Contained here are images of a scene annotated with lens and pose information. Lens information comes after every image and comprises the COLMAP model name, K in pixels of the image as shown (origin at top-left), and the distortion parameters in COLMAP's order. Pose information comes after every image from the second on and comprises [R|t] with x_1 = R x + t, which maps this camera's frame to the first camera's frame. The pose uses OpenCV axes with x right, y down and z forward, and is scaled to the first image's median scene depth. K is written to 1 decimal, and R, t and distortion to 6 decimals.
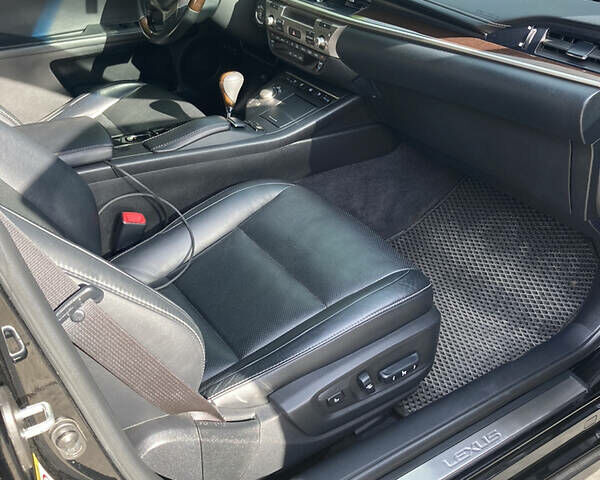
lens RADIAL K [[665.2, 0, 302.9], [0, 665.2, 240.3], [0, 0, 1]] dist [0.124937, -0.337664]
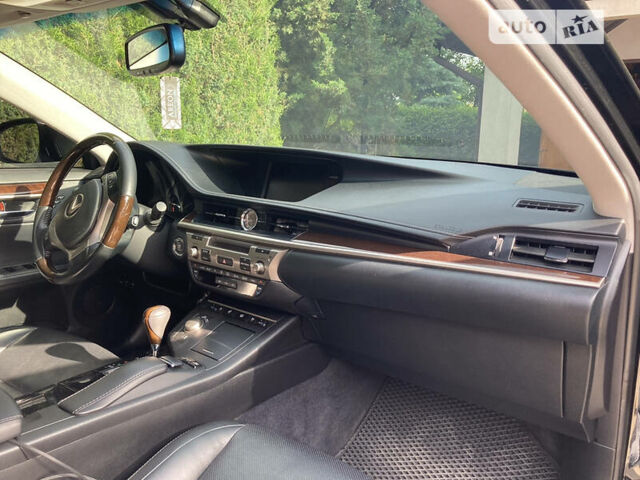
lens RADIAL K [[532.7, 0, 317.4], [0, 532.7, 236.4], [0, 0, 1]] dist [0.017574, -0.009108]
pose [[0.944868, -0.053299, 0.323085, -0.130276], [0.160378, 0.935547, -0.314691, -0.075102], [-0.285488, 0.349157, 0.892516, 0.250419]]
